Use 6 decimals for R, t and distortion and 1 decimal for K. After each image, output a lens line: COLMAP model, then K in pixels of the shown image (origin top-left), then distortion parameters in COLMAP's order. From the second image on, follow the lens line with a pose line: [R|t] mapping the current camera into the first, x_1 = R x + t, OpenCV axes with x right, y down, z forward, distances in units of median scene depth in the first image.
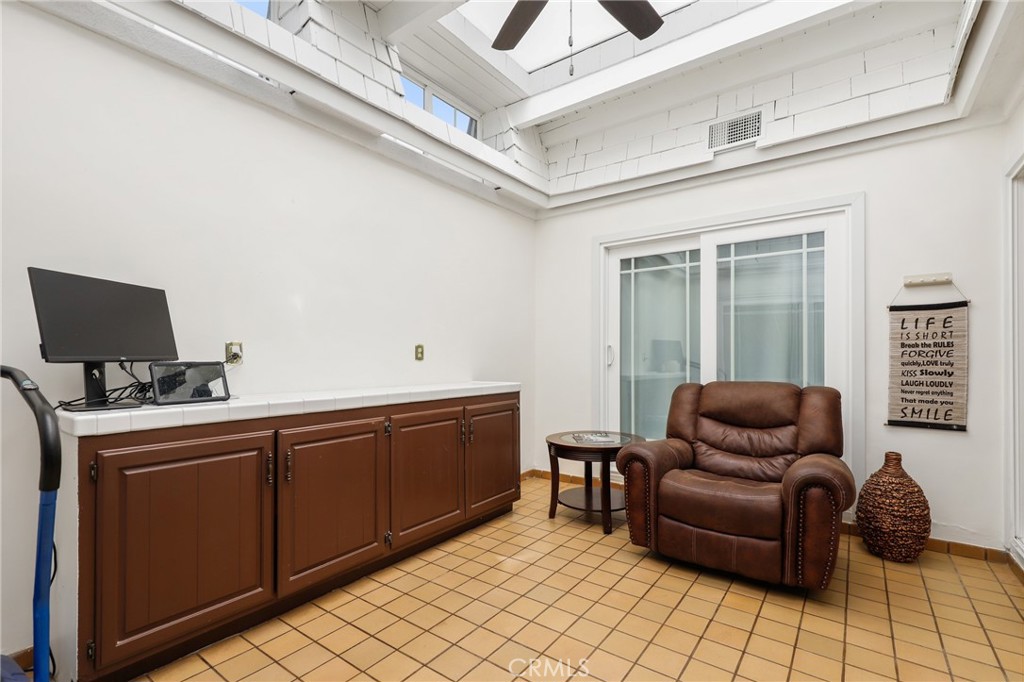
lens RADIAL K [[464.0, 0, 514.0], [0, 464.0, 353.6], [0, 0, 1]] dist [0.001395, -0.001043]
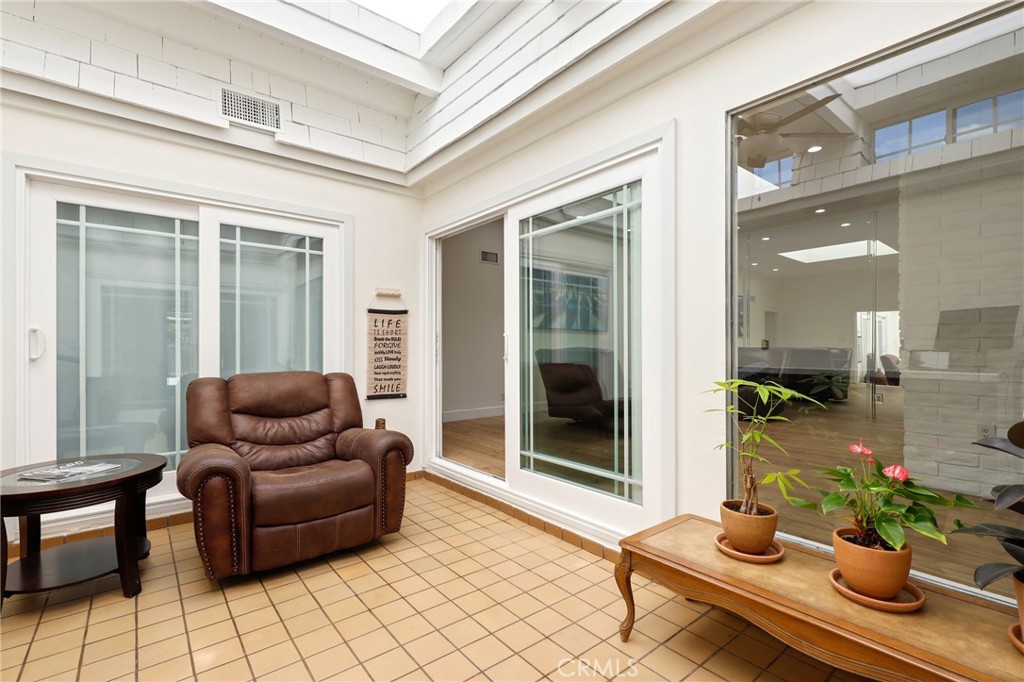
lens RADIAL K [[464.0, 0, 515.8], [0, 464.0, 347.7], [0, 0, 1]] dist [0.001395, -0.001043]
pose [[0.247986, 0.001096, 0.968763, -0.364523], [-0.007060, 0.999975, 0.000676, 0.003529], [-0.968738, -0.007007, 0.247987, 0.275356]]
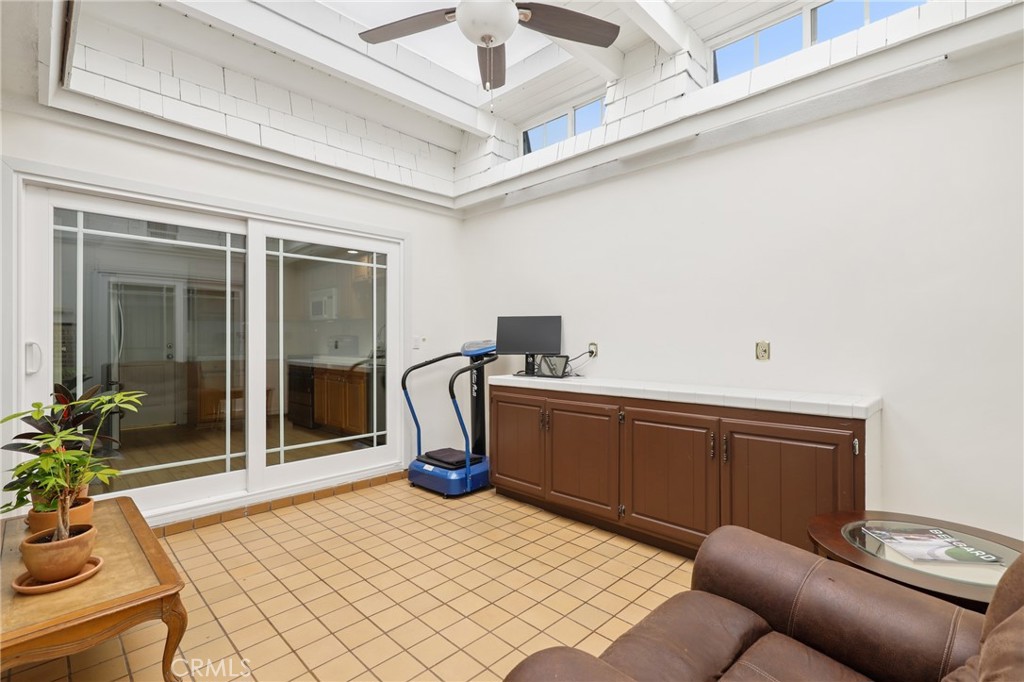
lens RADIAL K [[464.0, 0, 518.2], [0, 464.0, 339.3], [0, 0, 1]] dist [0.001395, -0.001043]
pose [[-0.130672, -0.001756, -0.991424, 0.797979], [0.010809, 0.999936, -0.003196, -0.029176], [0.991367, -0.011134, -0.130644, 0.776227]]
